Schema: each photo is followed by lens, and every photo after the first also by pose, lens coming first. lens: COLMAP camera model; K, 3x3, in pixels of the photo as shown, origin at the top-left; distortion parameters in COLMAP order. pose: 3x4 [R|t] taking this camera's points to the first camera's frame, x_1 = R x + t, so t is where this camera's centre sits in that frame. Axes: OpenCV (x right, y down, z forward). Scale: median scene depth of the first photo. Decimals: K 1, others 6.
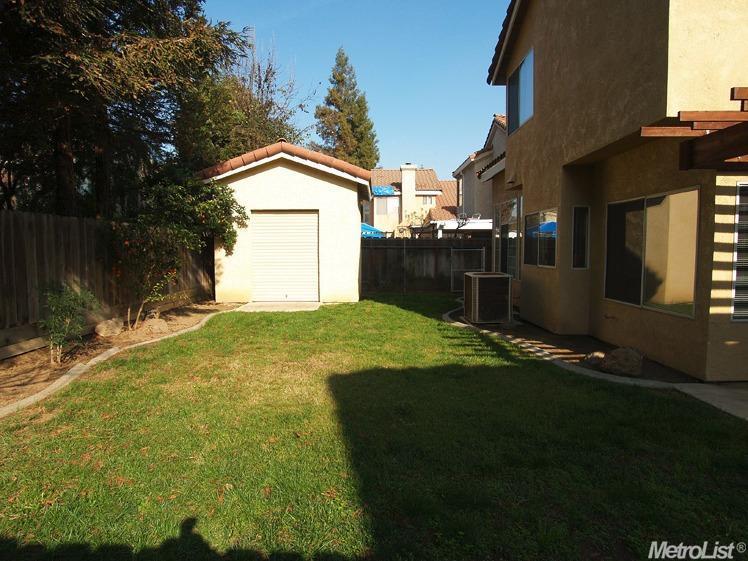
lens RADIAL K [[474.4, 0, 367.6], [0, 474.4, 282.0], [0, 0, 1]] dist [-0.029576, 0.005662]
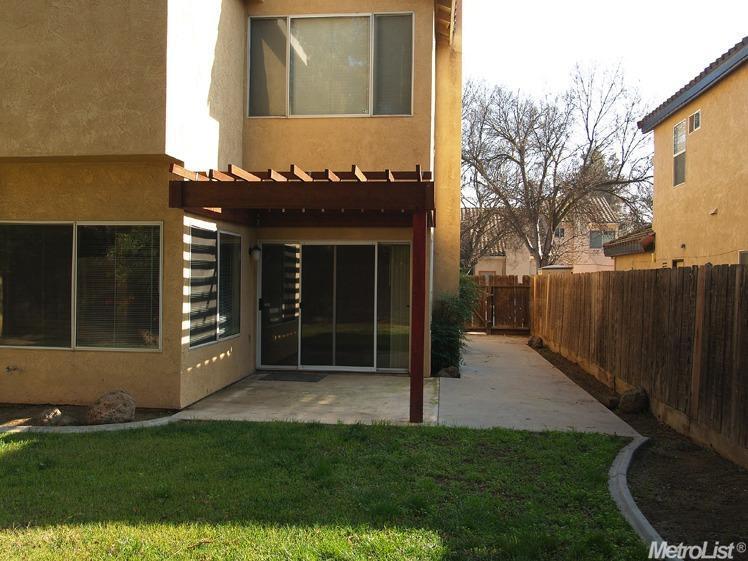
lens RADIAL K [[713.1, 0, 374.0], [0, 713.1, 280.5], [0, 0, 1]] dist [-0.007620, 0.004787]
pose [[0.088486, -0.000723, 0.996077, -0.684571], [0.052160, 0.998631, -0.003908, -0.038693], [-0.994711, 0.052301, 0.088403, 0.336338]]
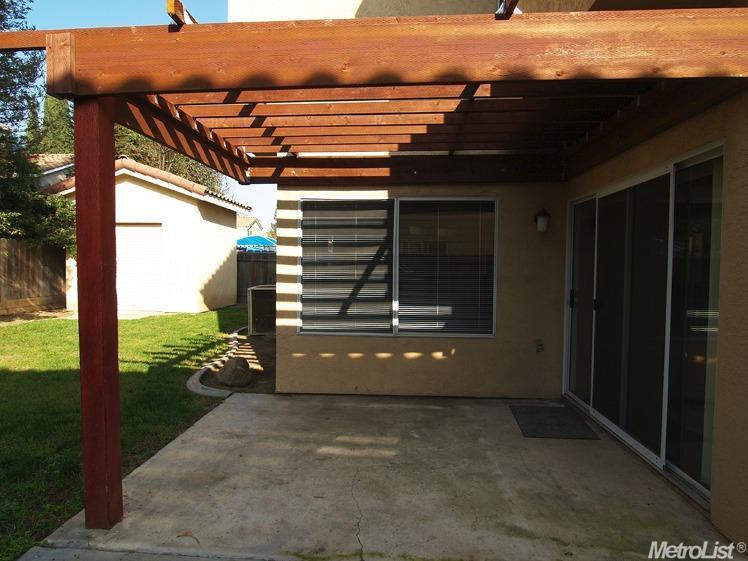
lens RADIAL K [[474.4, 0, 367.6], [0, 474.4, 282.0], [0, 0, 1]] dist [-0.029576, 0.005662]
pose [[0.998908, 0.015117, -0.044214, 0.787138], [-0.016433, 0.999428, -0.029565, 0.000348], [0.043742, 0.030259, 0.998585, -0.018278]]
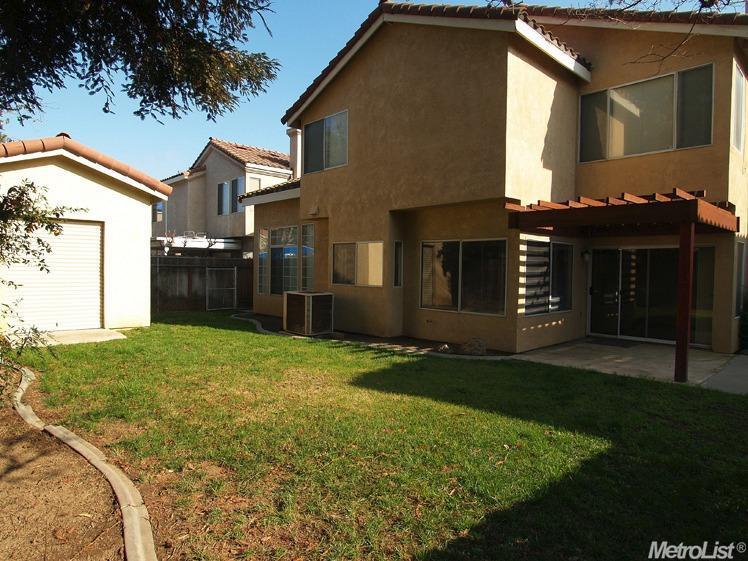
lens RADIAL K [[474.4, 0, 367.6], [0, 474.4, 282.0], [0, 0, 1]] dist [-0.029576, 0.005662]
pose [[0.717746, -0.004550, 0.696290, -0.705677], [0.028477, 0.999334, -0.022825, -0.018100], [-0.695722, 0.036211, 0.717398, 0.110399]]
